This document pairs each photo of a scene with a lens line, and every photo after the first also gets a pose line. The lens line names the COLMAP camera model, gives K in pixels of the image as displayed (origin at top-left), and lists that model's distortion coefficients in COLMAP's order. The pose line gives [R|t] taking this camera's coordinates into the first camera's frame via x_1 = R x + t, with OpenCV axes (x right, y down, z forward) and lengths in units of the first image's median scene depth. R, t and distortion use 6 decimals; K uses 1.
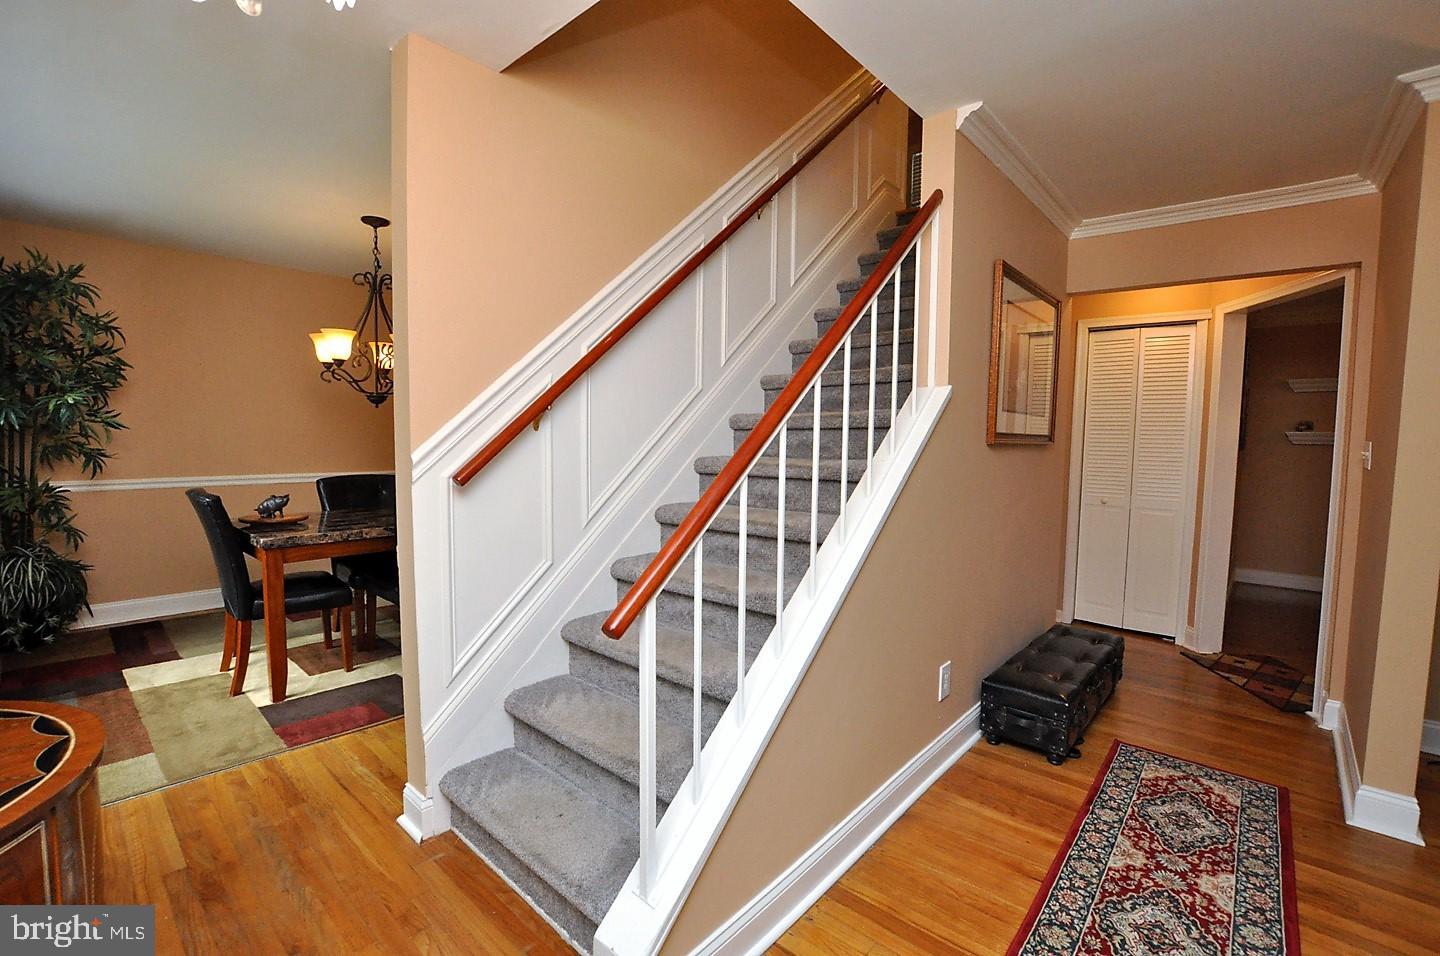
lens RADIAL K [[628.9, 0, 724.4], [0, 628.9, 477.2], [0, 0, 1]] dist [-0.039520, 0.008852]
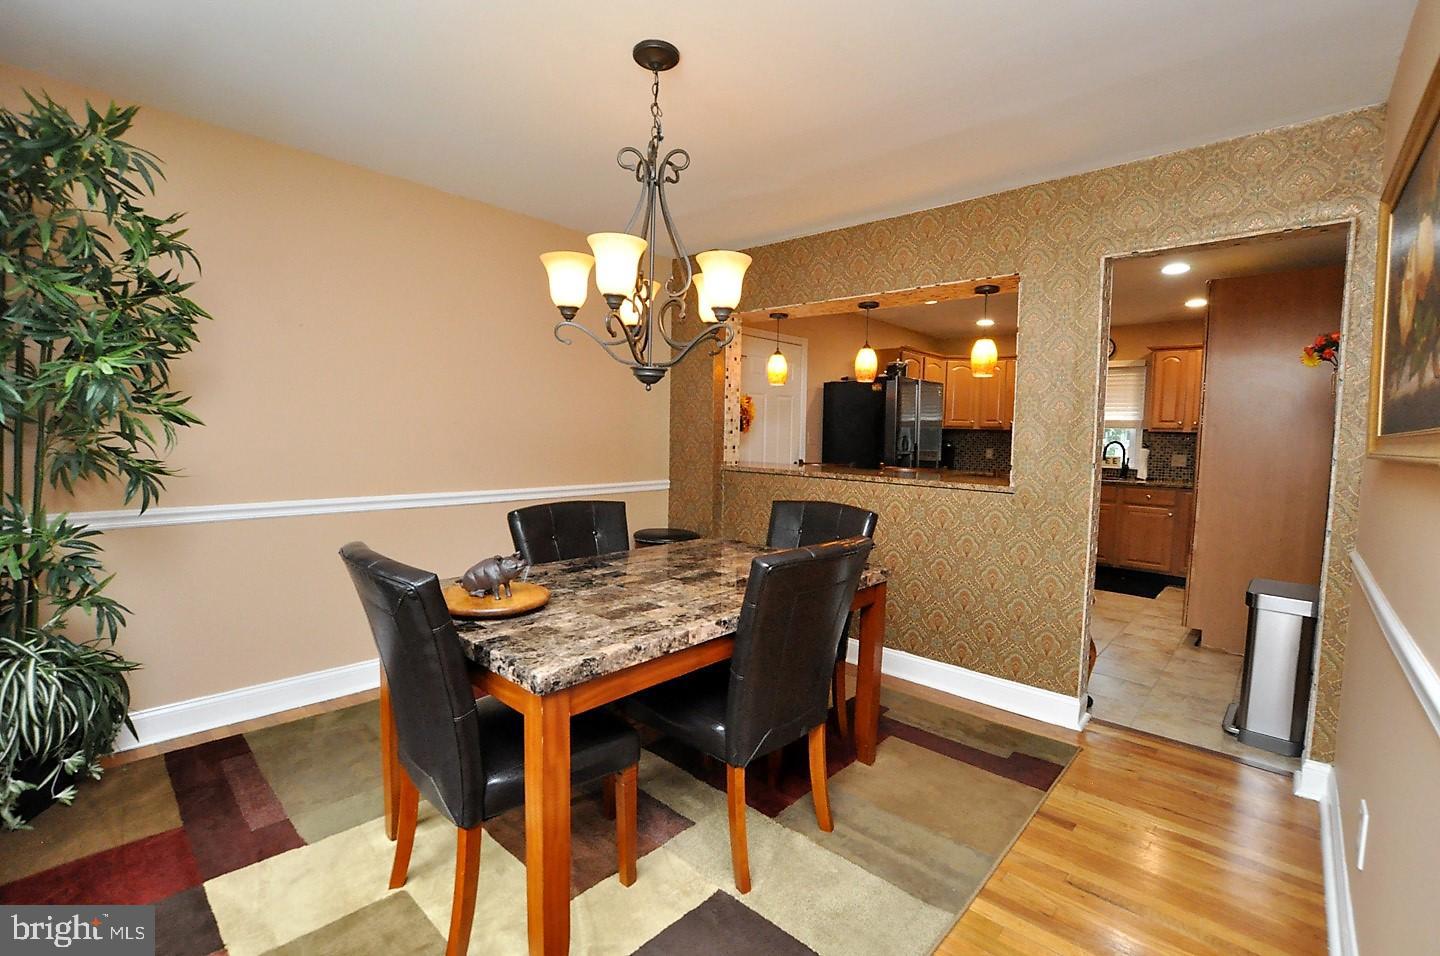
lens RADIAL K [[628.9, 0, 724.4], [0, 628.9, 477.2], [0, 0, 1]] dist [-0.039520, 0.008852]
pose [[0.999855, 0.007576, -0.015244, -0.499482], [-0.007562, 0.999971, 0.000946, -0.036169], [0.015251, -0.000831, 0.999883, 0.450731]]
